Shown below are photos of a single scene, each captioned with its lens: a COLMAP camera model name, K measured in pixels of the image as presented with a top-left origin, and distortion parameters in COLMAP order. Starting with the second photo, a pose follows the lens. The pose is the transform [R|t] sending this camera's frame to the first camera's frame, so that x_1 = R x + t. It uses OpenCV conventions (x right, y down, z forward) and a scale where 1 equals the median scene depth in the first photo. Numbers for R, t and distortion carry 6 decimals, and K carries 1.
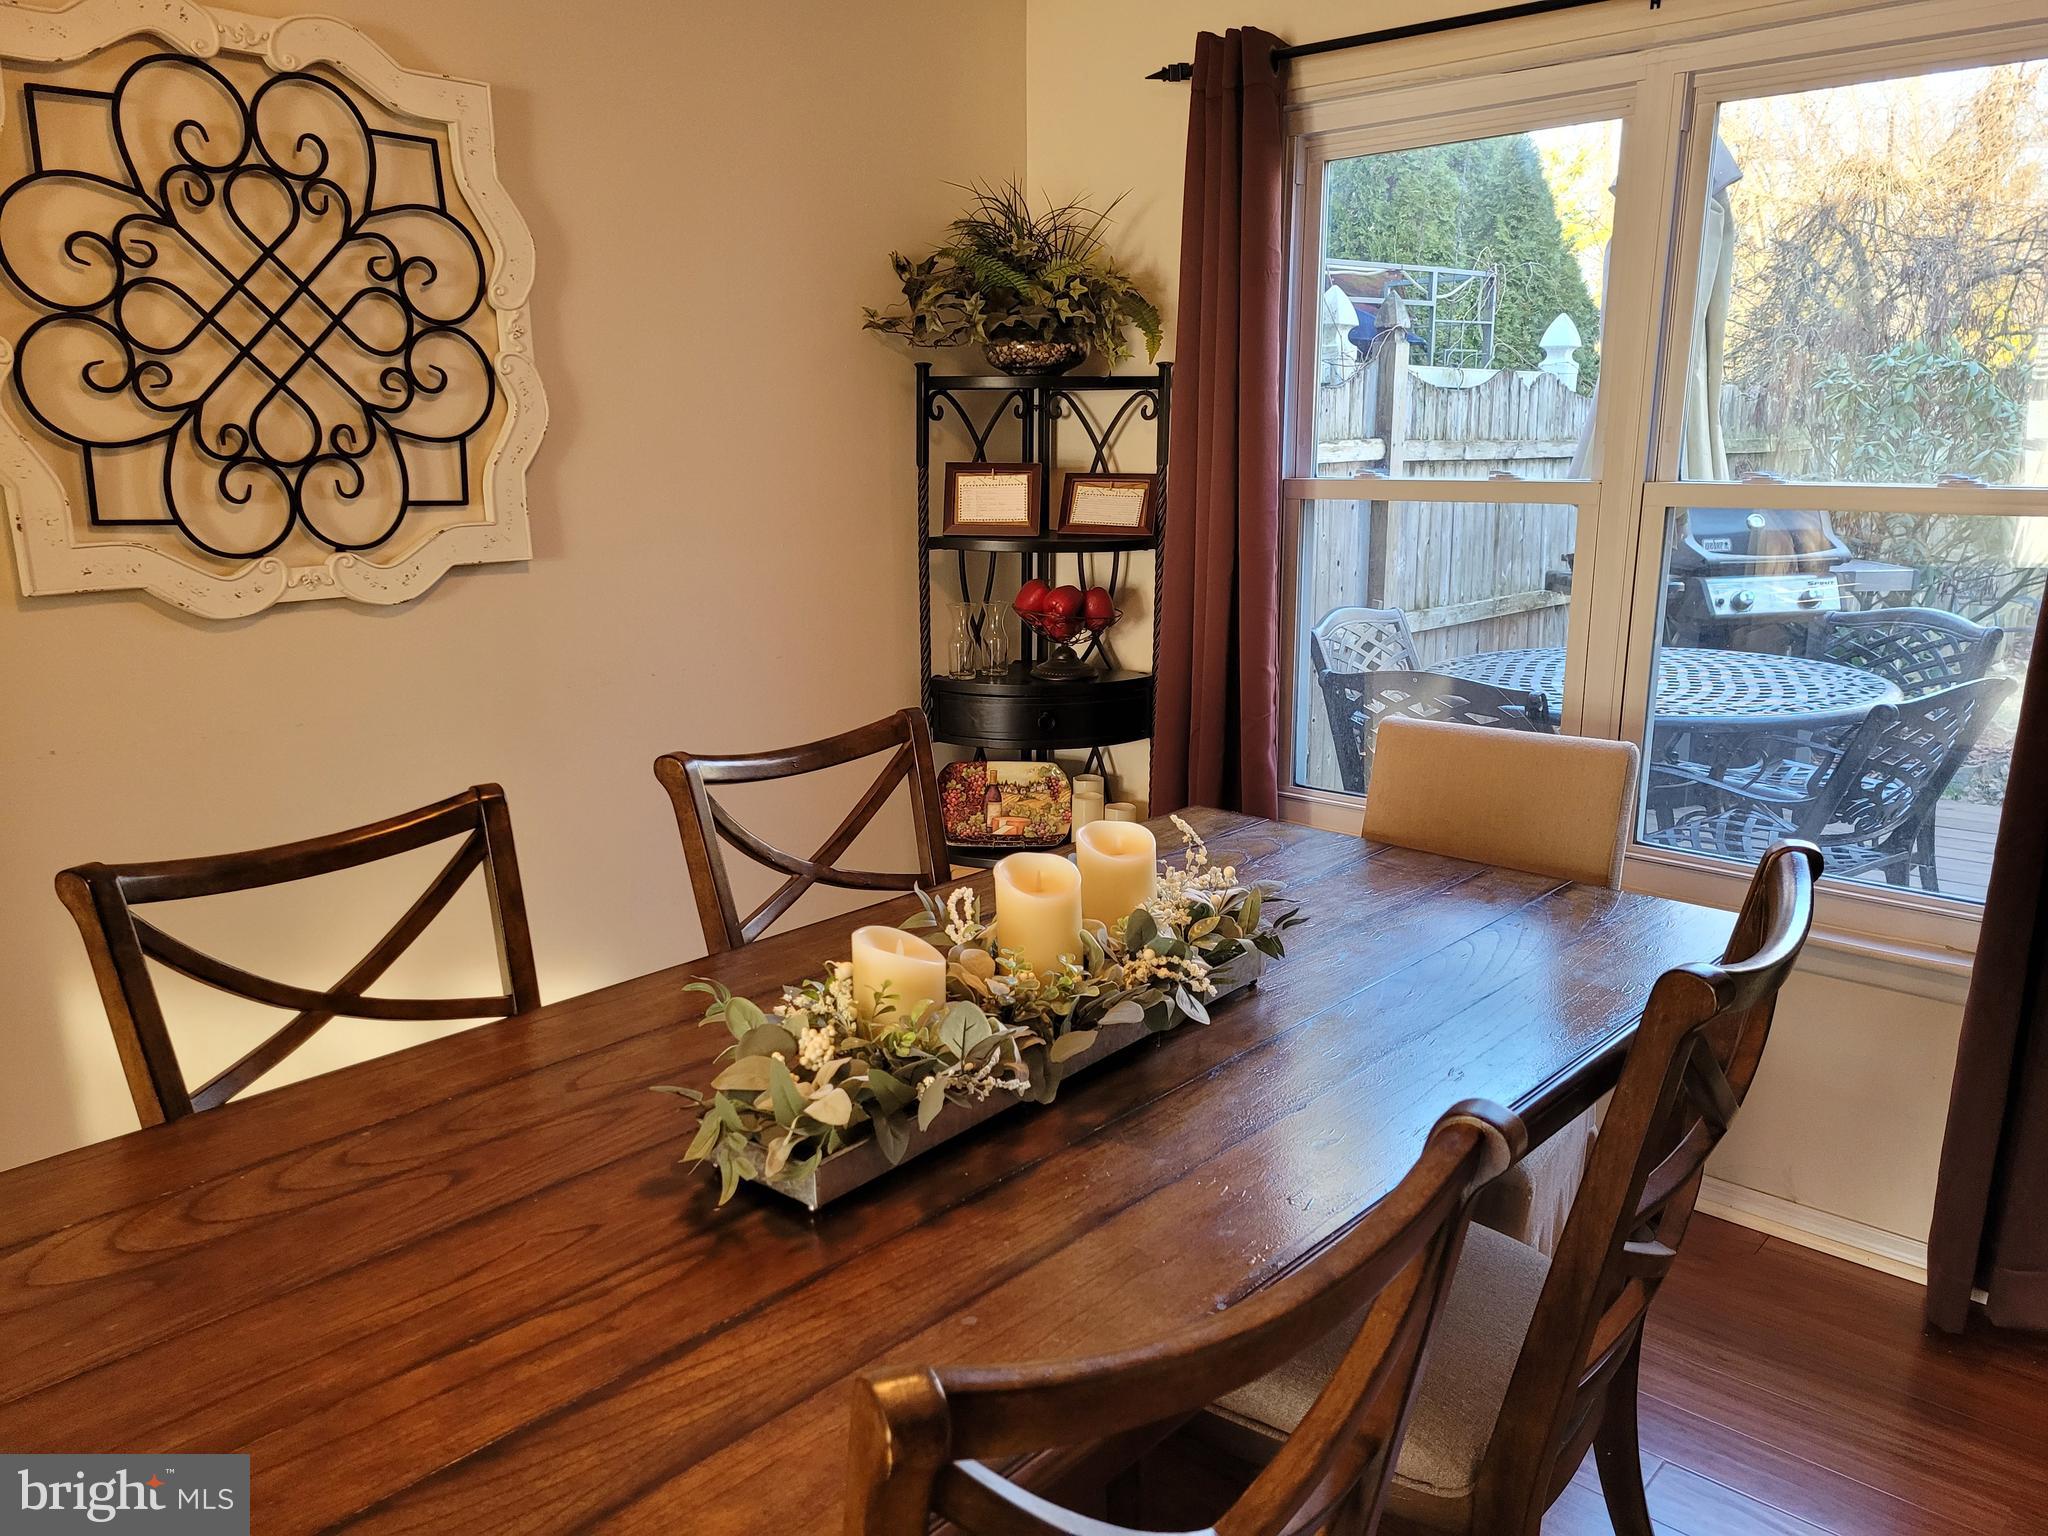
lens RADIAL K [[1509.5, 0, 1024.0], [0, 1509.5, 768.0], [0, 0, 1]] dist [0.048605, -0.026508]
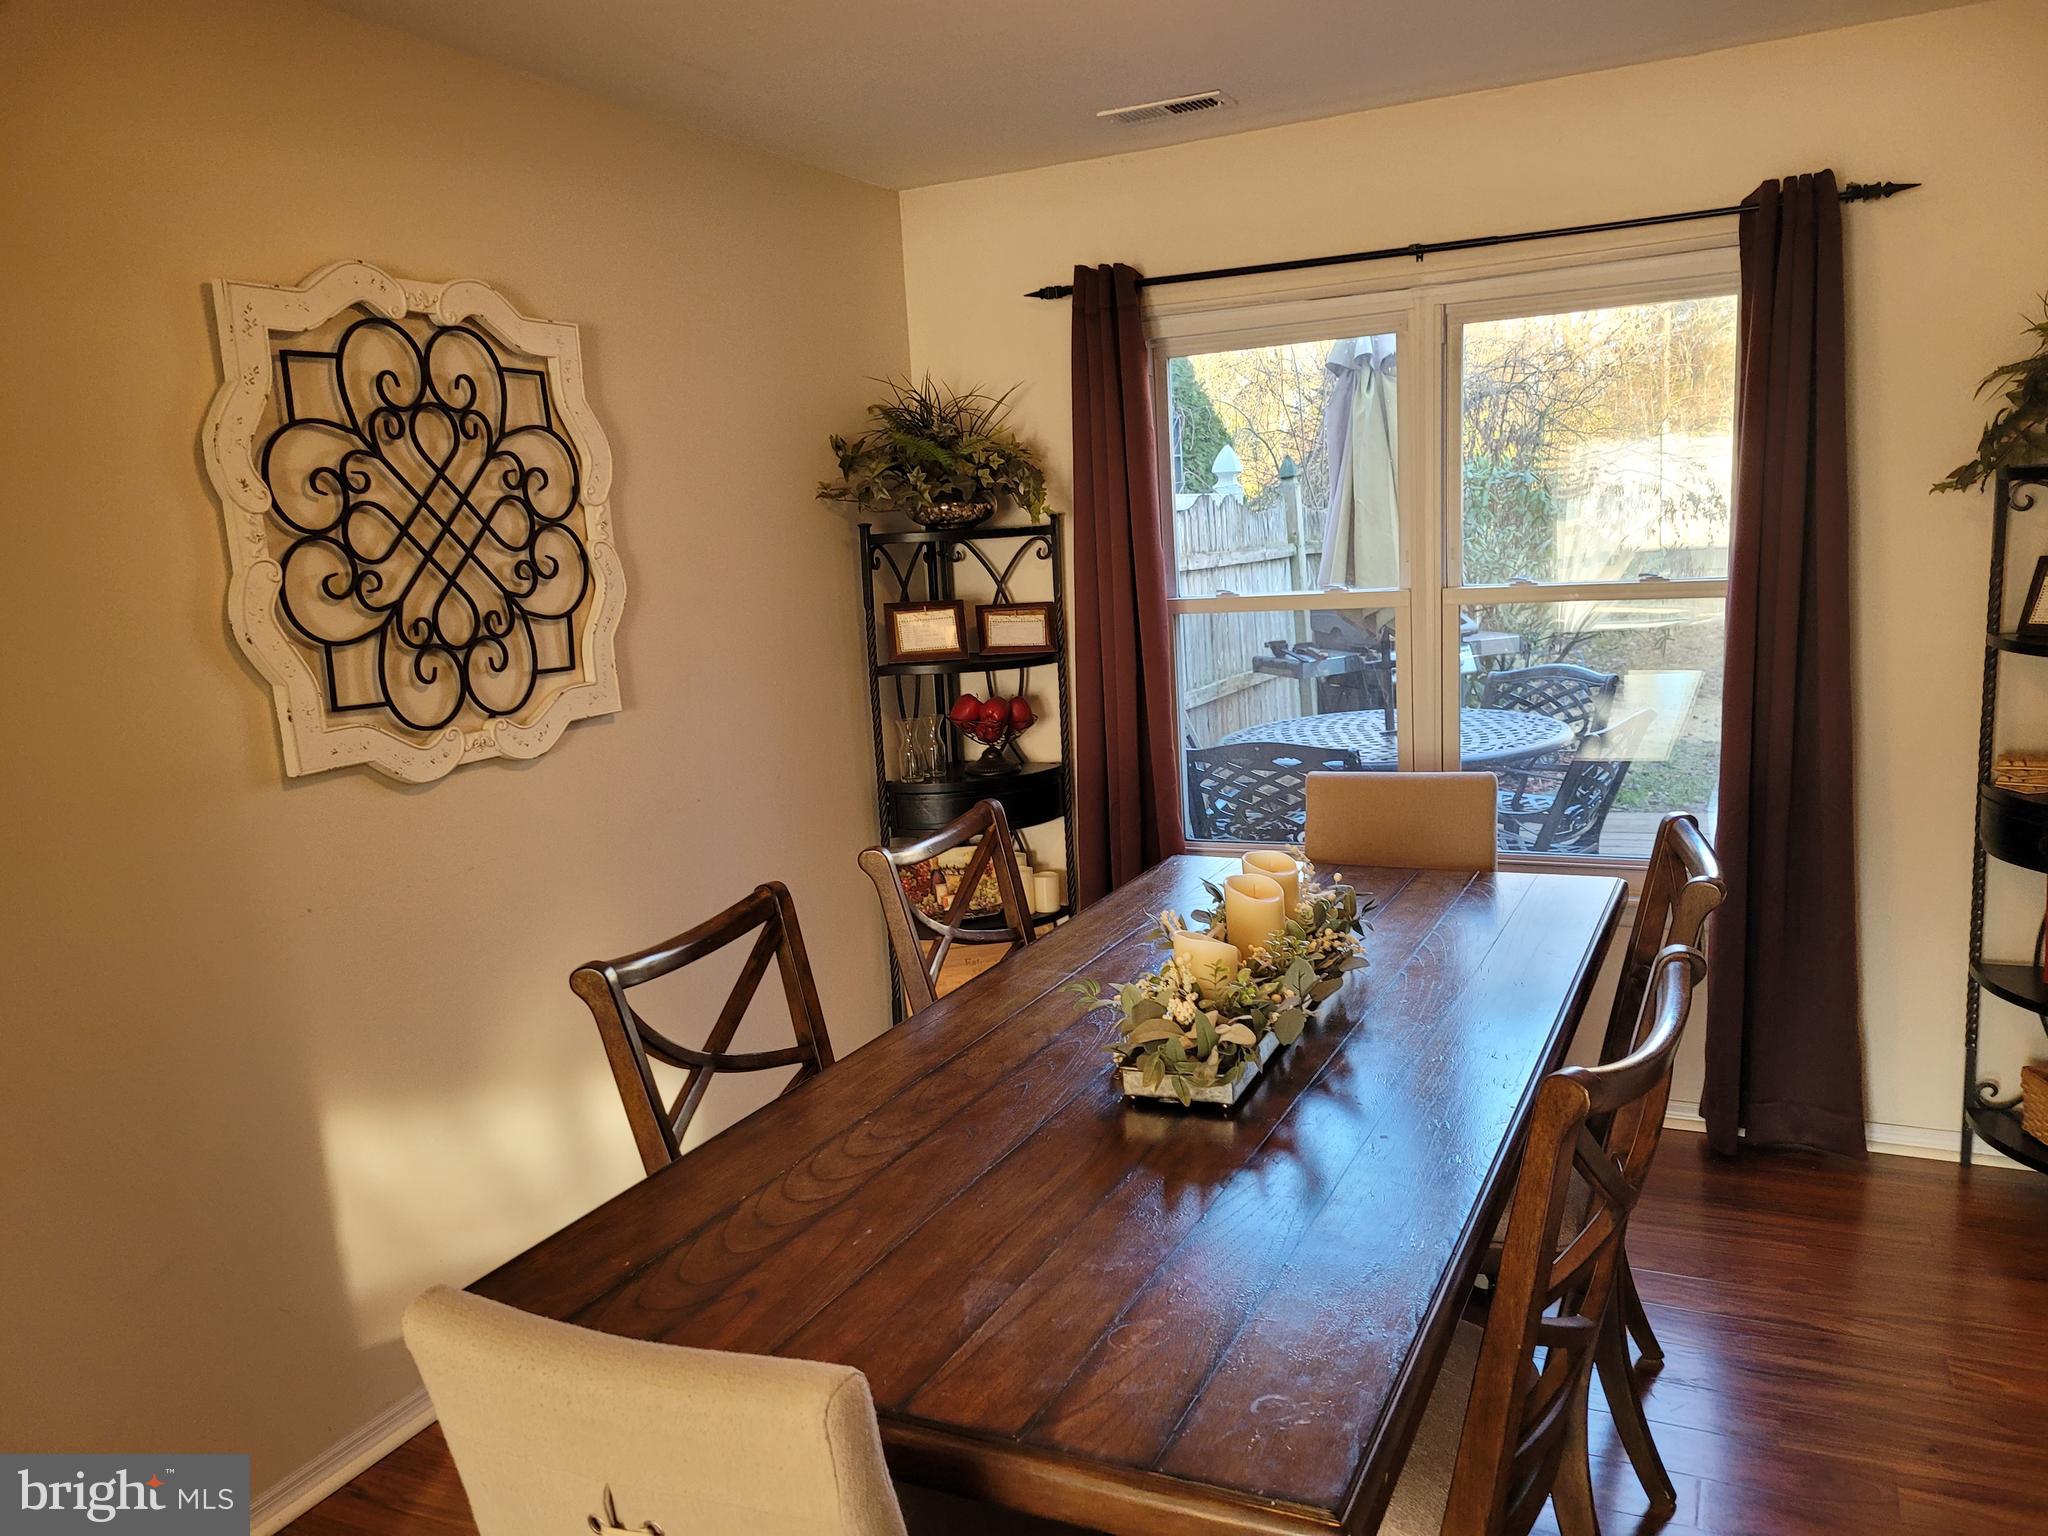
lens RADIAL K [[1526.9, 0, 1034.1], [0, 1526.9, 763.1], [0, 0, 1]] dist [0.055942, -0.031498]
pose [[0.954935, -0.094417, 0.281397, -0.374270], [0.114963, 0.991711, -0.057383, 0.007789], [-0.273646, 0.087147, 0.957874, -0.231107]]
